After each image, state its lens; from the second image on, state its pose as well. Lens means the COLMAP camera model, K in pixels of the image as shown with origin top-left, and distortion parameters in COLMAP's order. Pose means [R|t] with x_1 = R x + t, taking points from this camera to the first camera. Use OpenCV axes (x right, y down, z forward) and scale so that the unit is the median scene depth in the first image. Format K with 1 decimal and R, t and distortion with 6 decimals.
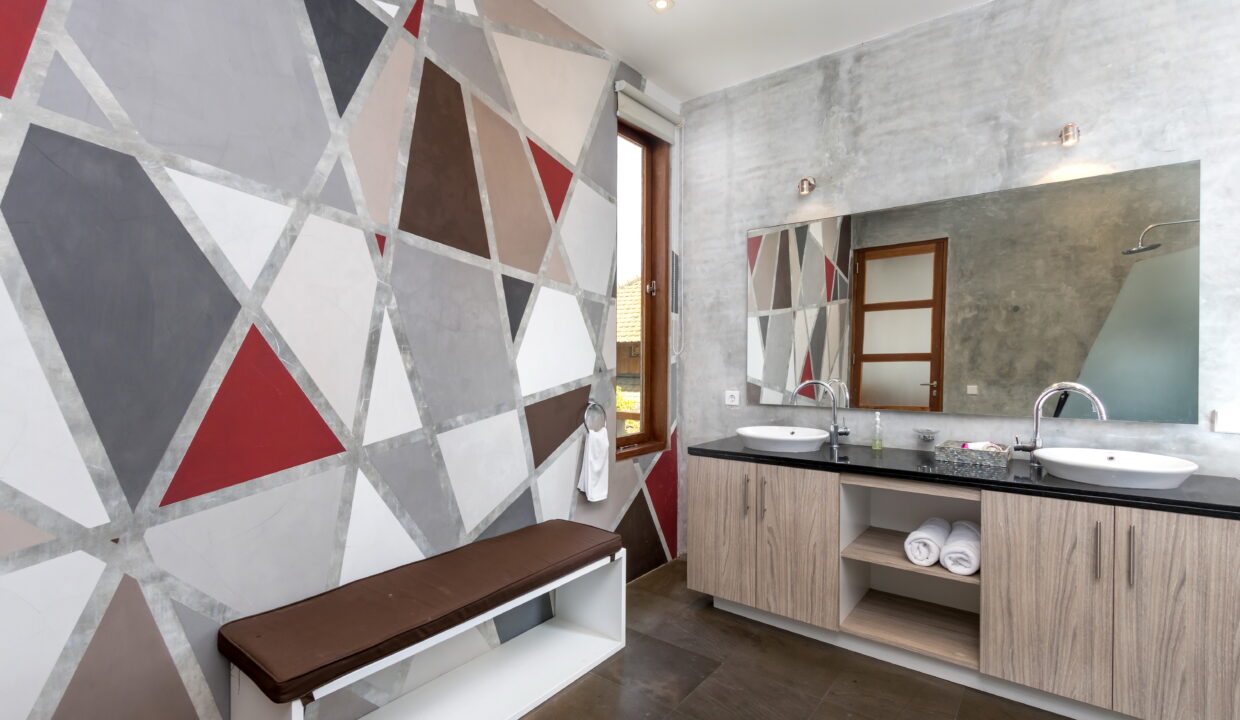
lens RADIAL K [[588.0, 0, 620.0], [0, 588.0, 360.0], [0, 0, 1]] dist [-0.000743, 0.000348]
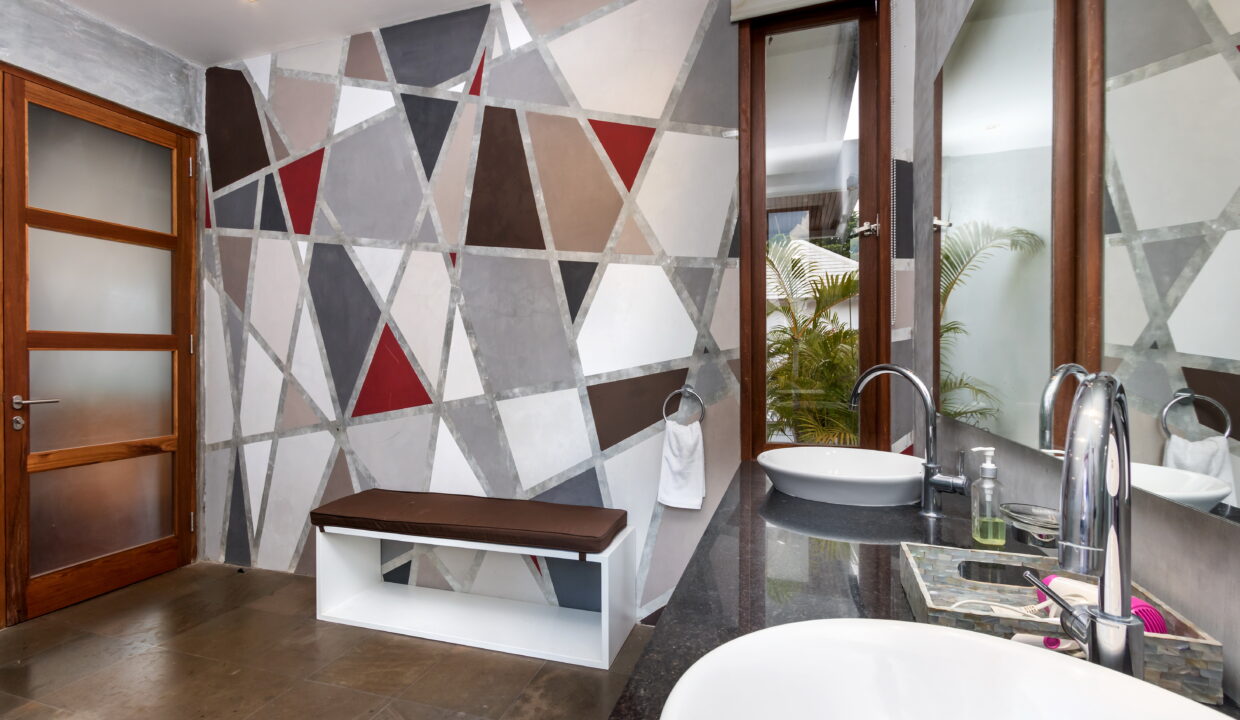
lens RADIAL K [[588.0, 0, 620.0], [0, 588.0, 360.0], [0, 0, 1]] dist [-0.000743, 0.000348]
pose [[0.299808, -0.009312, -0.953954, 0.963165], [-0.001211, 0.999948, -0.010142, 0.052390], [0.953999, 0.004196, 0.299781, 0.884000]]
